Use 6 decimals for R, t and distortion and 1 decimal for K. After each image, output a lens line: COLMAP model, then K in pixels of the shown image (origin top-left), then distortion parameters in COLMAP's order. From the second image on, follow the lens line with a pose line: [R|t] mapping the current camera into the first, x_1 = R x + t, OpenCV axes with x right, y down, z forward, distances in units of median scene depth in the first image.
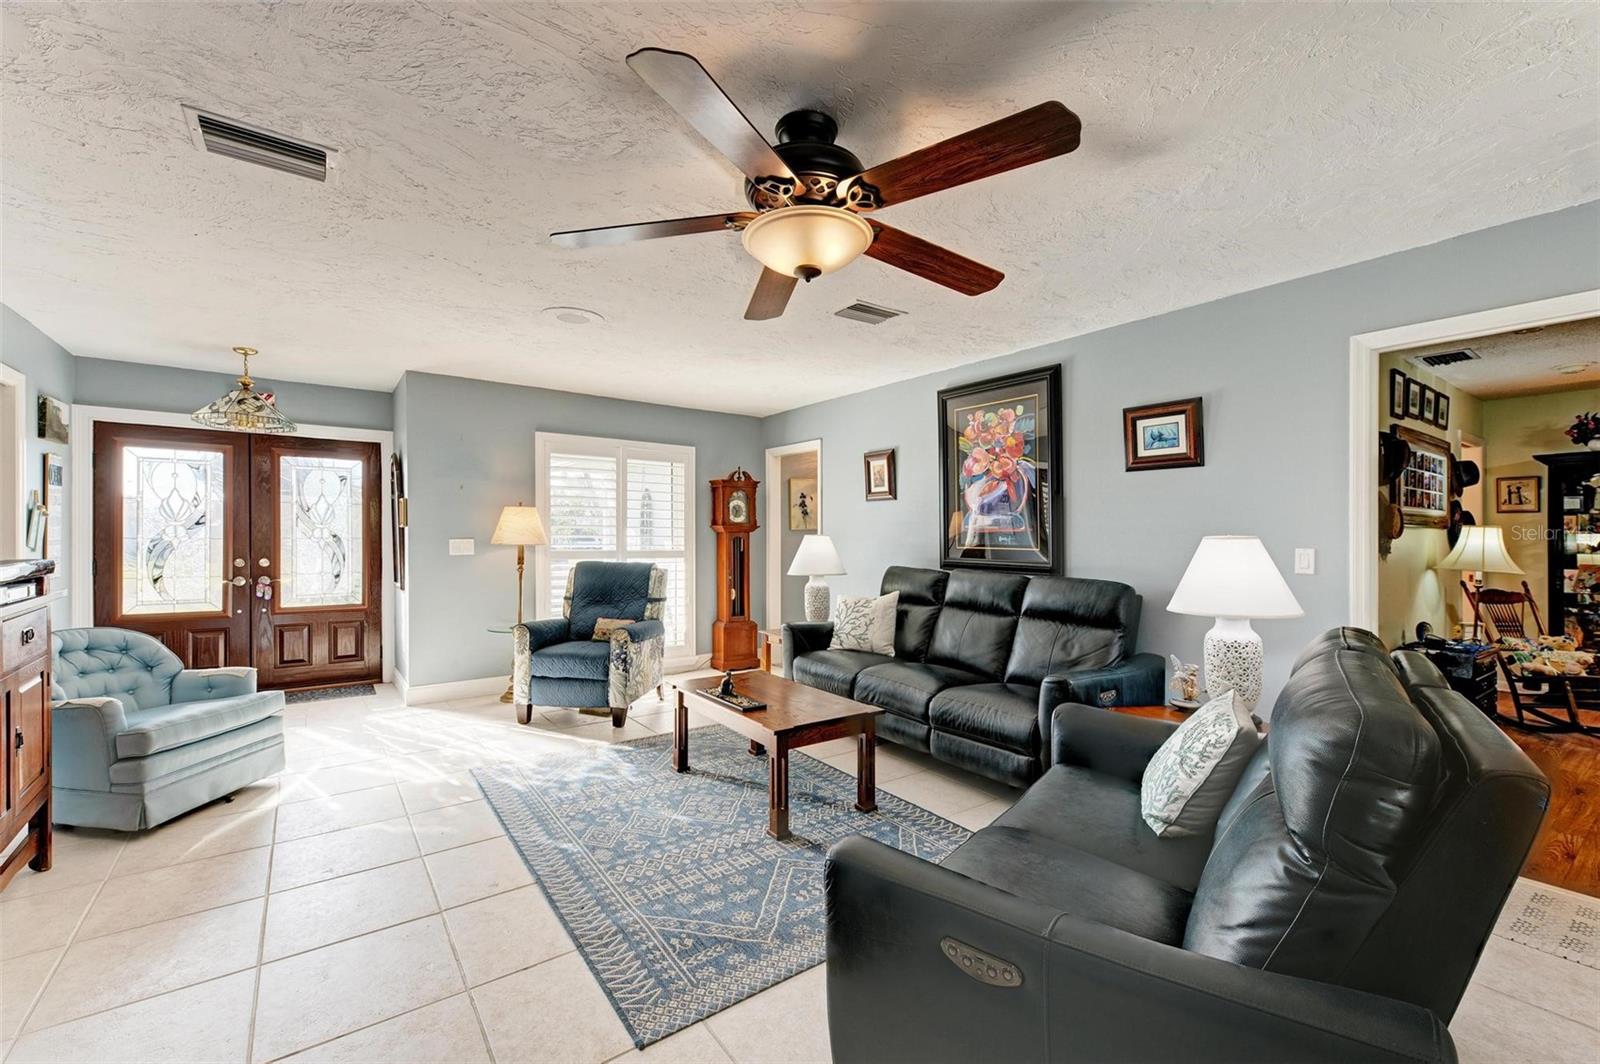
lens RADIAL K [[656.3, 0, 804.2], [0, 656.3, 539.7], [0, 0, 1]] dist [0.015022, -0.003748]
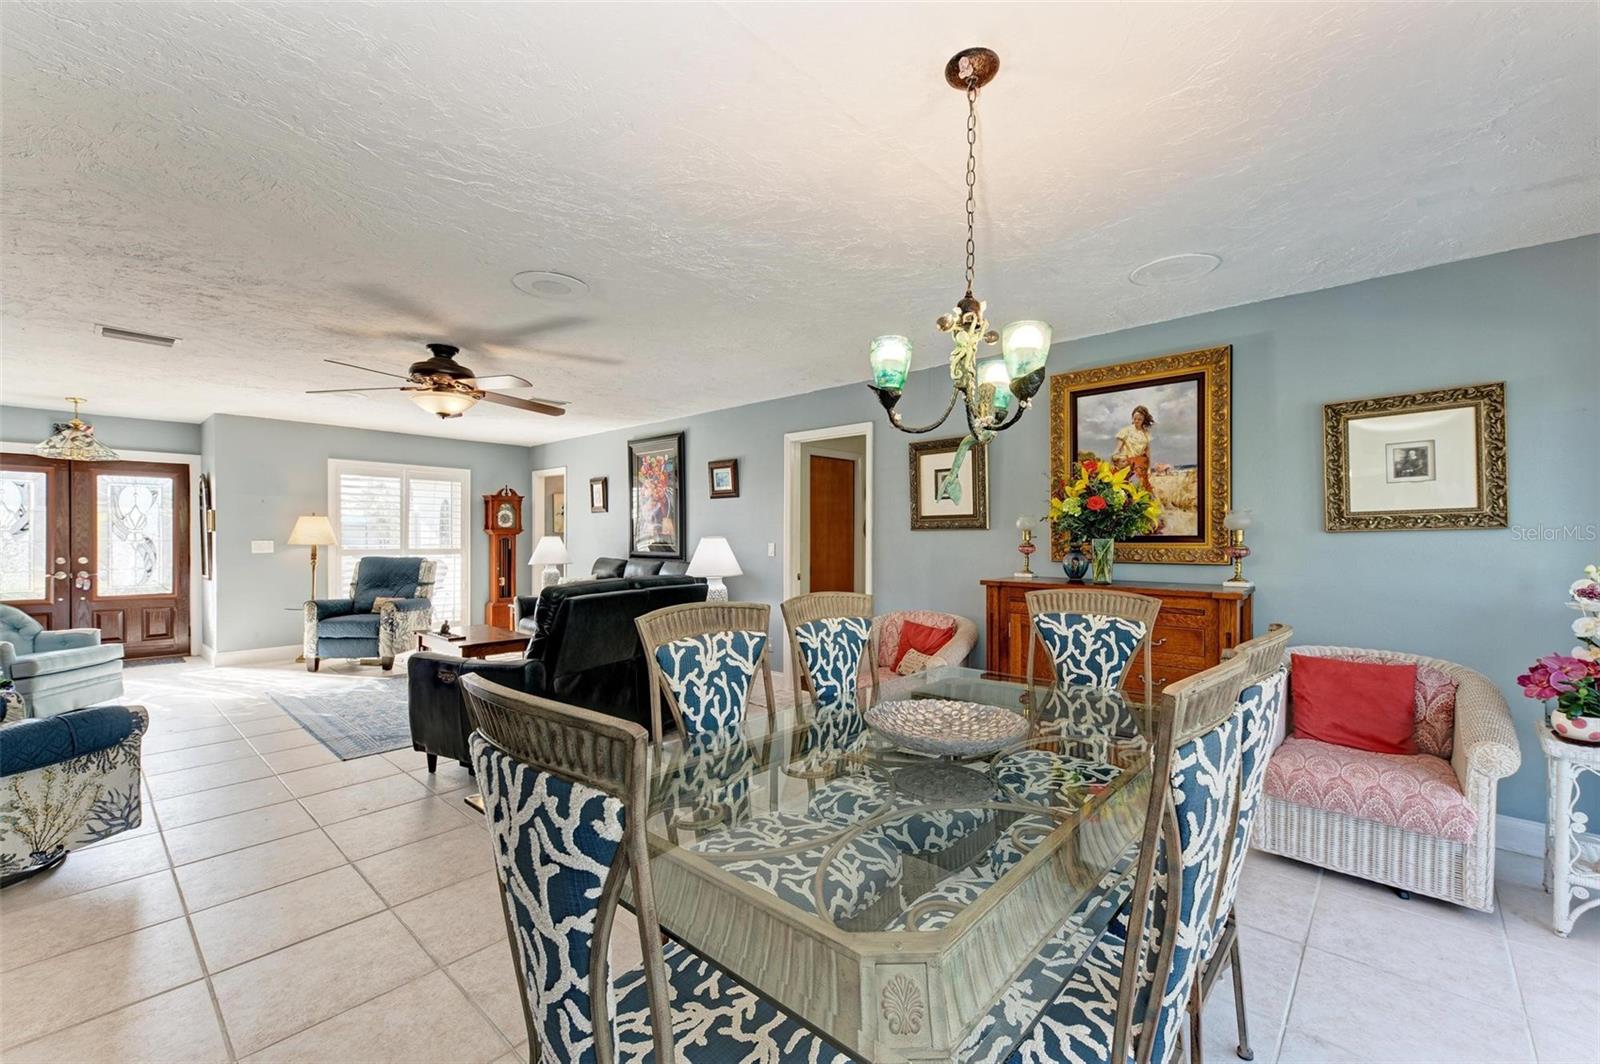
lens RADIAL K [[656.3, 0, 800.8], [0, 656.3, 535.5], [0, 0, 1]] dist [0.015022, -0.003748]
pose [[0.981384, -0.003557, 0.192021, 0.297090], [0.004959, 0.999964, -0.006820, 0.003100], [-0.191990, 0.007645, 0.981367, -0.533224]]
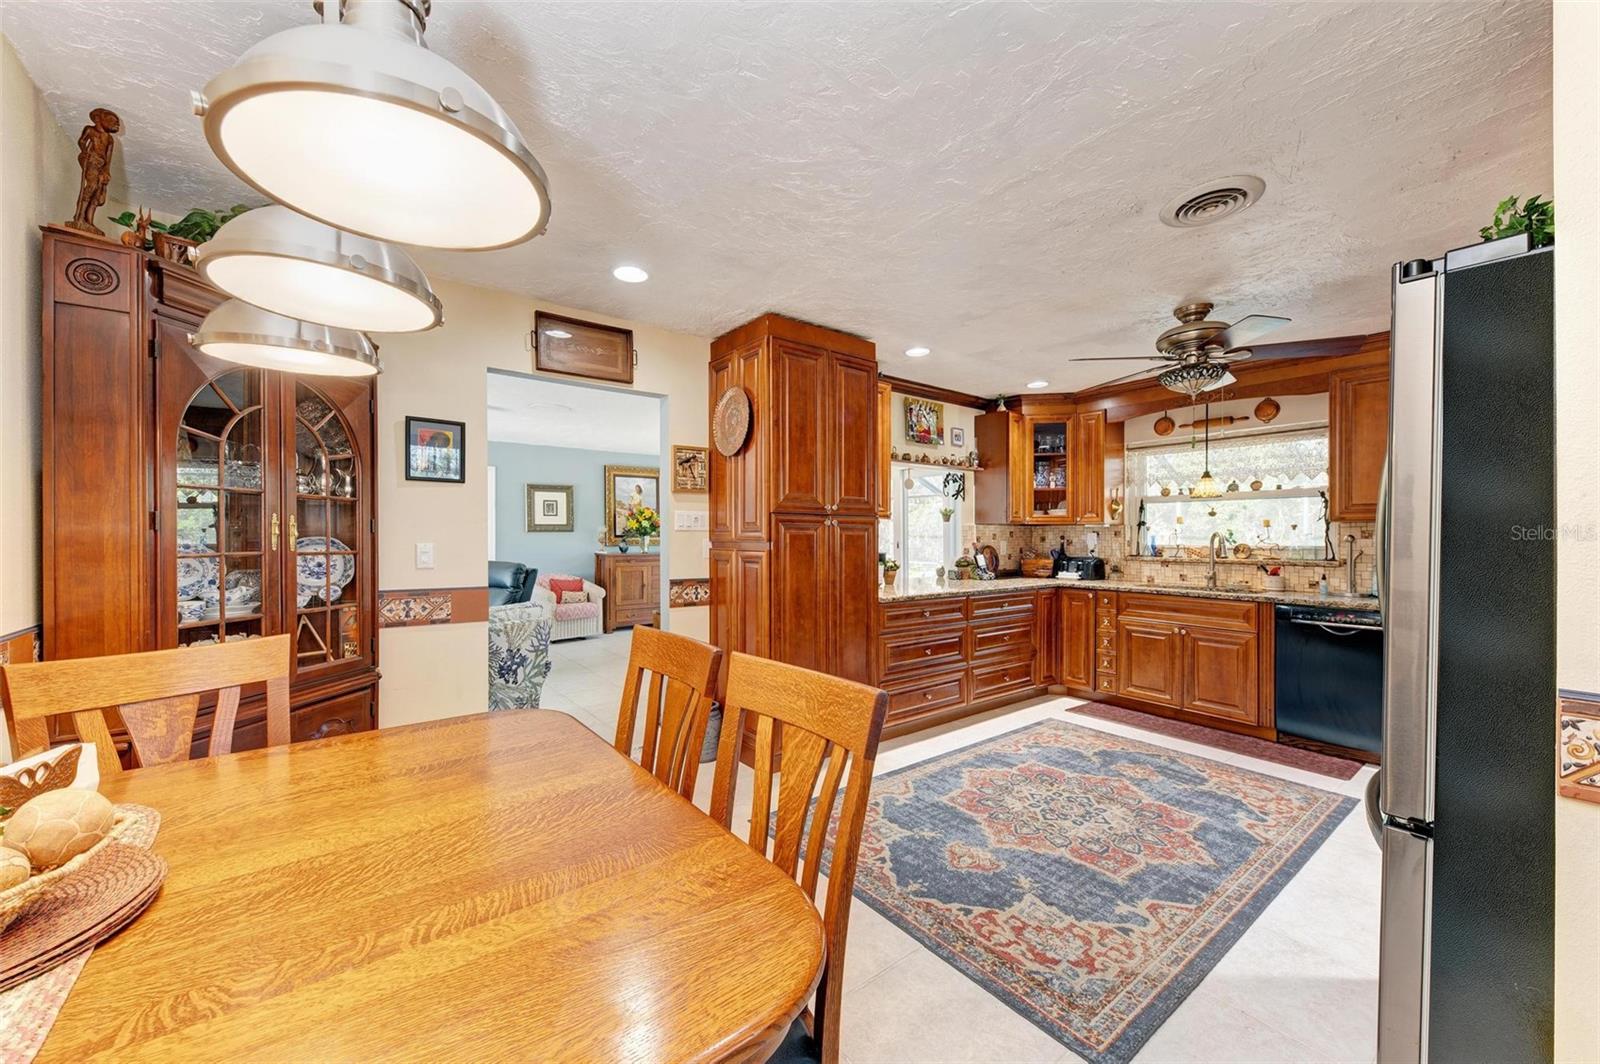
lens RADIAL K [[610.8, 0, 791.6], [0, 610.8, 536.7], [0, 0, 1]] dist [0.013389, -0.001823]
pose [[-0.012580, -0.011184, 0.999858, -1.000373], [0.009240, 0.999893, 0.011301, -0.009261], [-0.999878, 0.009381, -0.012476, -0.306616]]
